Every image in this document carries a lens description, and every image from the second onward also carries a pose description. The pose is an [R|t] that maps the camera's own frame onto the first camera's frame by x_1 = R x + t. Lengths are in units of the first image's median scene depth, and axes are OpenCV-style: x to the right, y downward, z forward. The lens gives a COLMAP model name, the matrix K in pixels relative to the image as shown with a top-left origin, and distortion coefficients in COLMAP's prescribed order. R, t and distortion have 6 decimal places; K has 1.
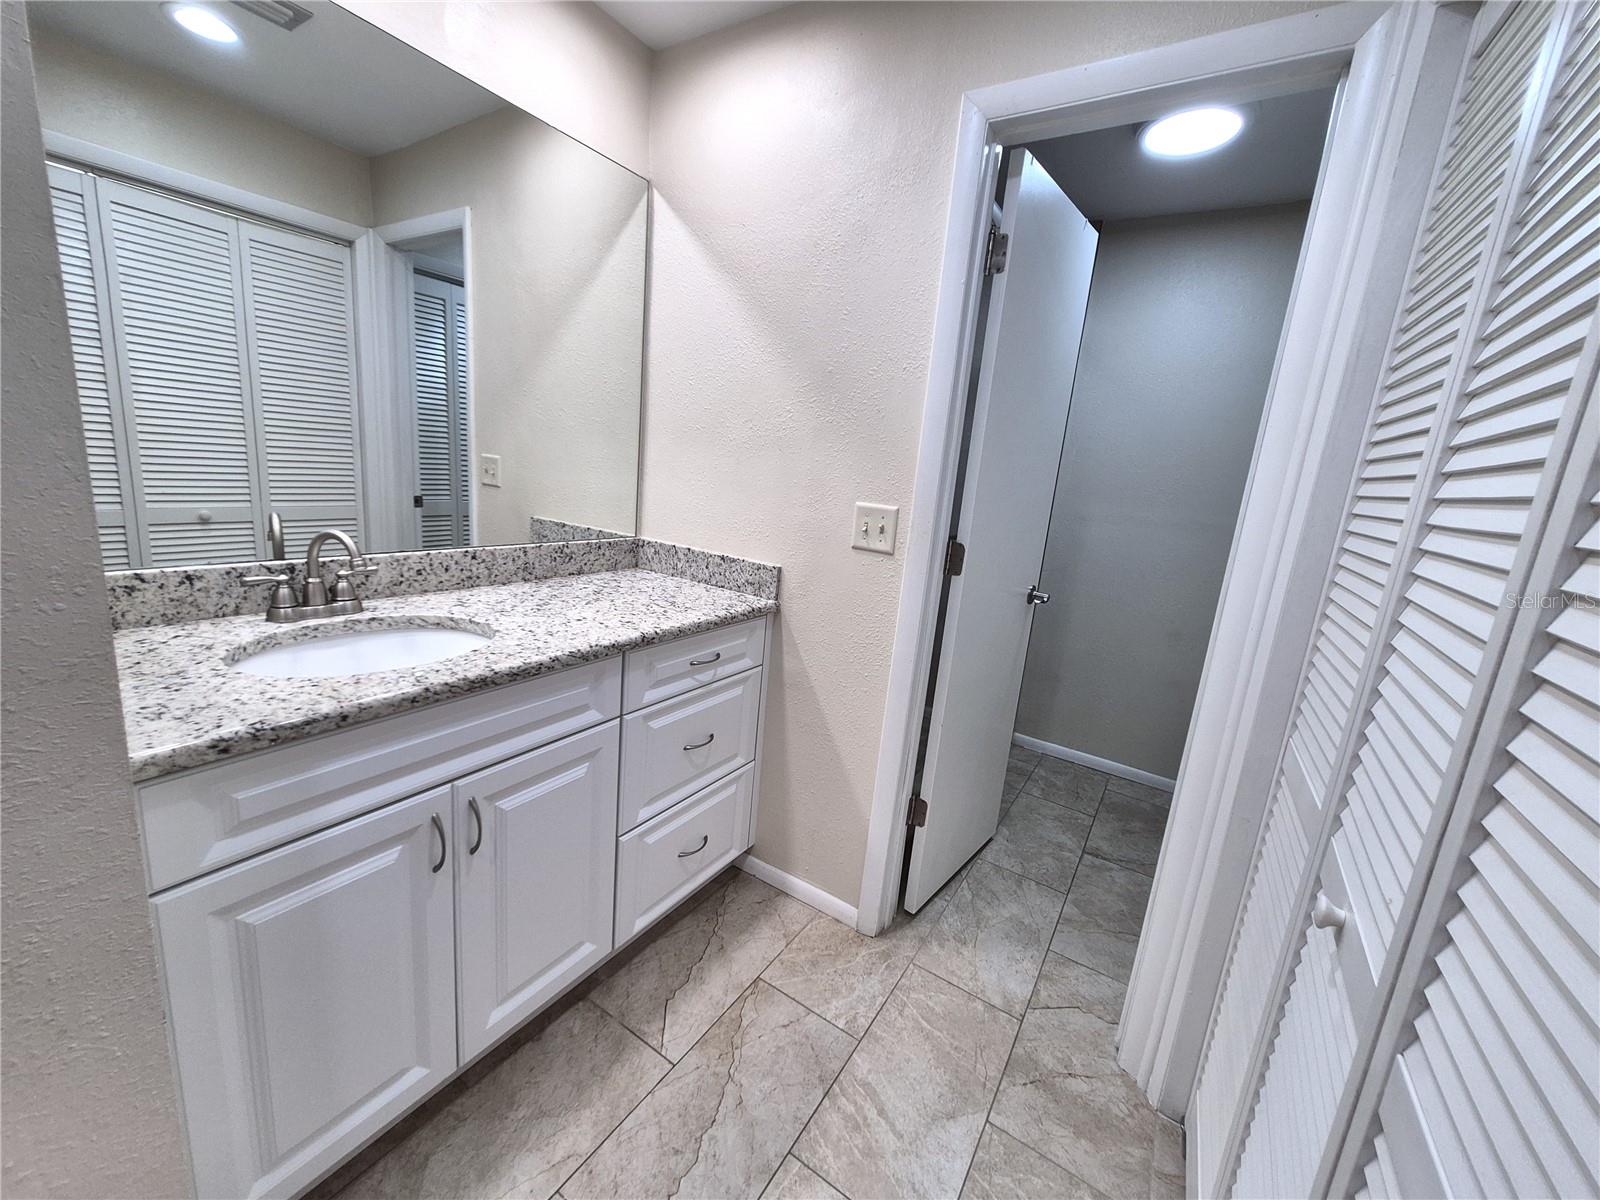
lens RADIAL K [[628.0, 0, 794.1], [0, 628.0, 593.0], [0, 0, 1]] dist [0.008749, -0.000766]
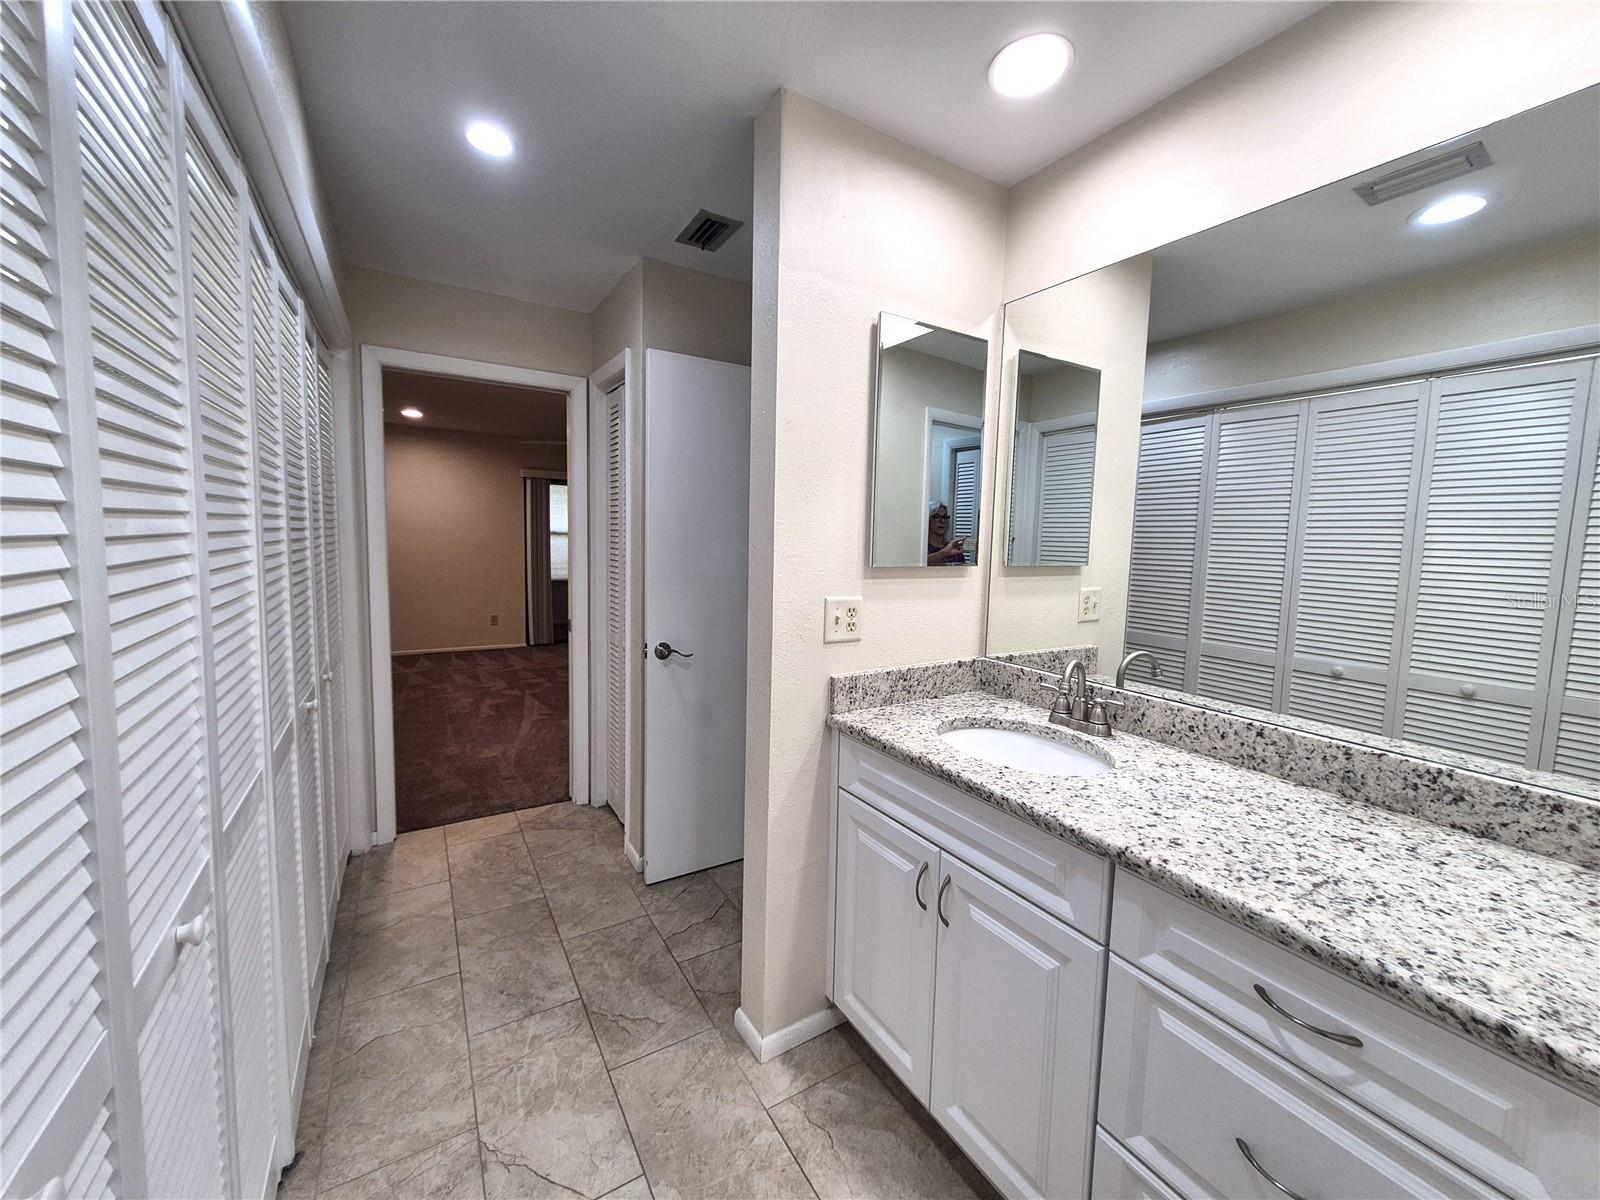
lens RADIAL K [[628.0, 0, 802.2], [0, 628.0, 593.3], [0, 0, 1]] dist [0.008749, -0.000766]
pose [[-0.418698, -0.016652, -0.907973, 0.535272], [-0.251222, 0.962937, 0.098187, -0.181464], [0.872685, 0.269213, -0.407363, 0.850188]]
